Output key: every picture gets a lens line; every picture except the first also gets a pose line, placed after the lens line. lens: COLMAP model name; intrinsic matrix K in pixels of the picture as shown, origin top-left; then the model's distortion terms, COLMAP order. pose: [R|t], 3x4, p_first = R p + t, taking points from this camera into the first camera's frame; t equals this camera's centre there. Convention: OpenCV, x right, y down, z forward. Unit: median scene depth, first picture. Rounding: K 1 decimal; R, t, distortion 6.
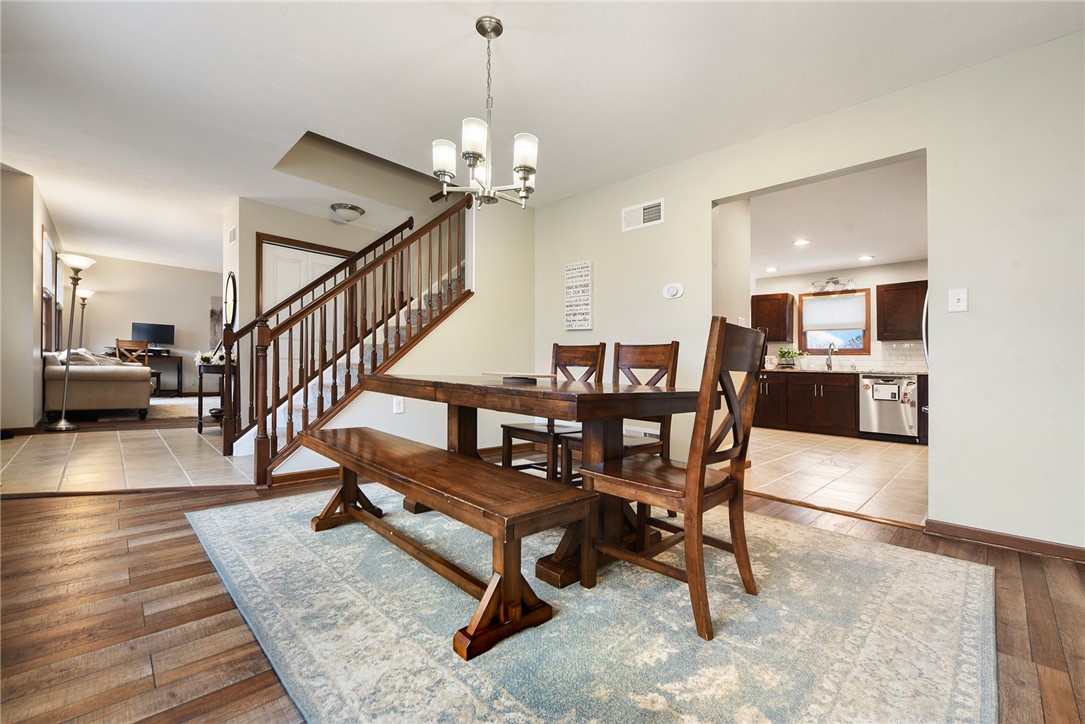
lens RADIAL K [[448.8, 0, 541.7], [0, 448.8, 378.7], [0, 0, 1]] dist [-0.021397, -0.000036]
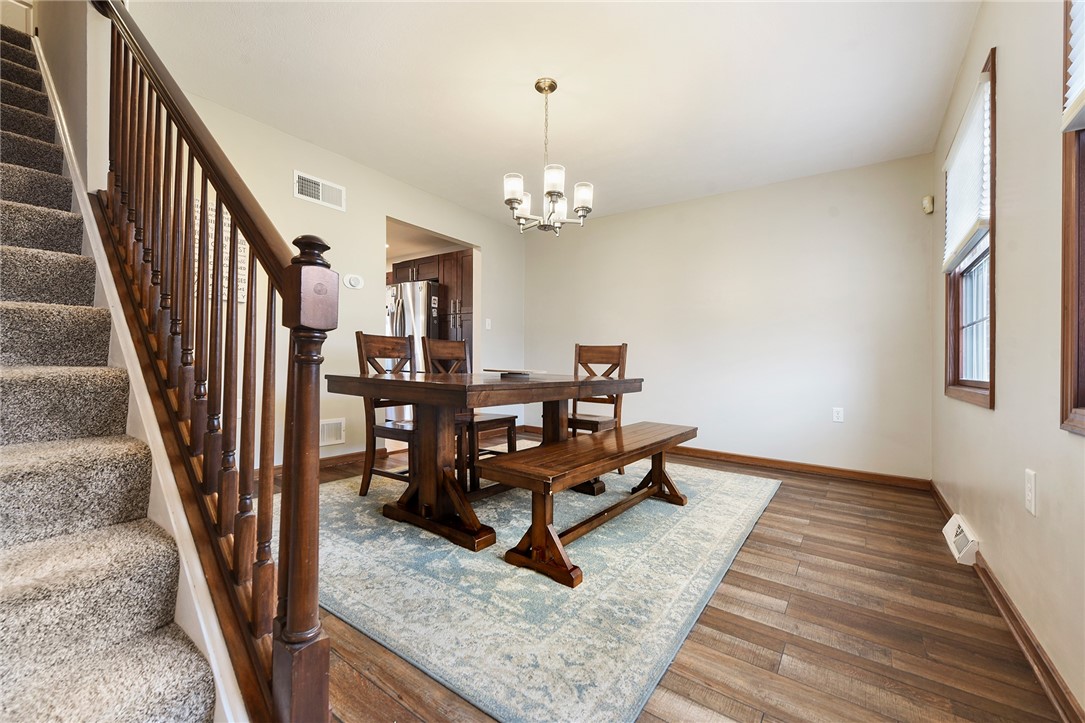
lens RADIAL K [[433.9, 0, 542.7], [0, 433.9, 352.6], [0, 0, 1]] dist [0.000308, 0.000060]
pose [[-0.166854, -0.009116, 0.985940, -1.549467], [-0.011699, 0.999905, 0.007265, -0.088078], [-0.985912, -0.010322, -0.166944, 1.480334]]
